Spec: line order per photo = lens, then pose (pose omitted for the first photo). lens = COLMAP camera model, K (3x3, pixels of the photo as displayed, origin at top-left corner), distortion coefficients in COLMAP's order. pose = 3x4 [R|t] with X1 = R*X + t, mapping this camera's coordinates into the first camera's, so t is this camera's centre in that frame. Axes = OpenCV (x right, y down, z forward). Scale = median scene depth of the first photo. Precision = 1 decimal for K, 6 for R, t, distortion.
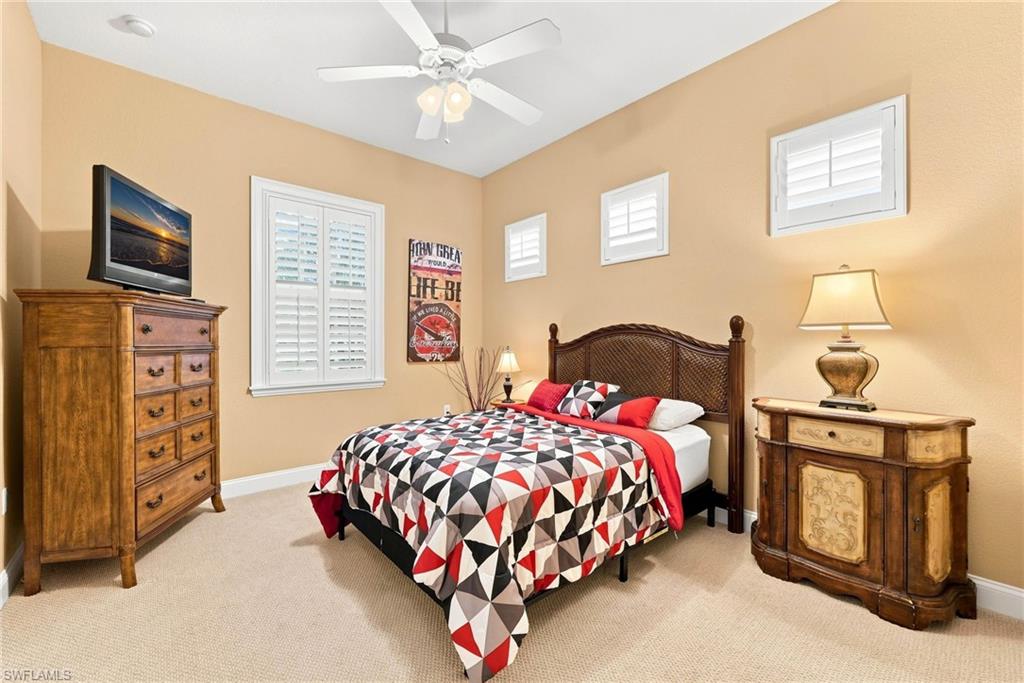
lens RADIAL K [[416.9, 0, 511.9], [0, 416.9, 341.3], [0, 0, 1]] dist [-0.001549, -0.000111]
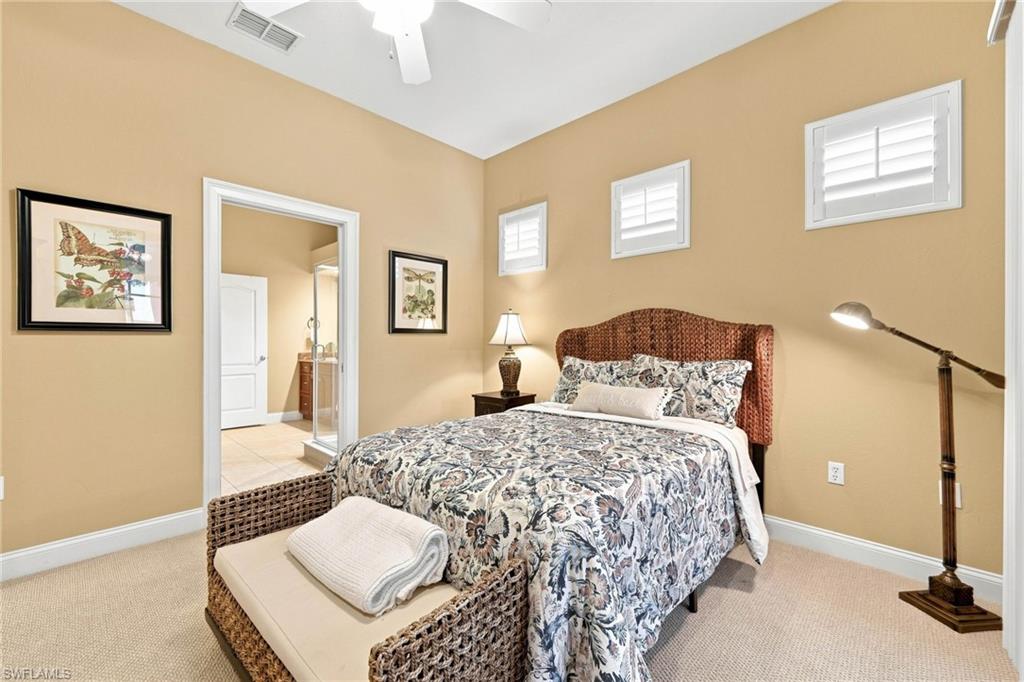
lens RADIAL K [[416.9, 0, 512.8], [0, 416.9, 340.4], [0, 0, 1]] dist [-0.001549, -0.000111]
pose [[0.995728, 0.005581, 0.092169, -0.099899], [-0.005437, 0.999984, -0.001812, 0.001831], [-0.092177, 0.001303, 0.995742, 0.108793]]
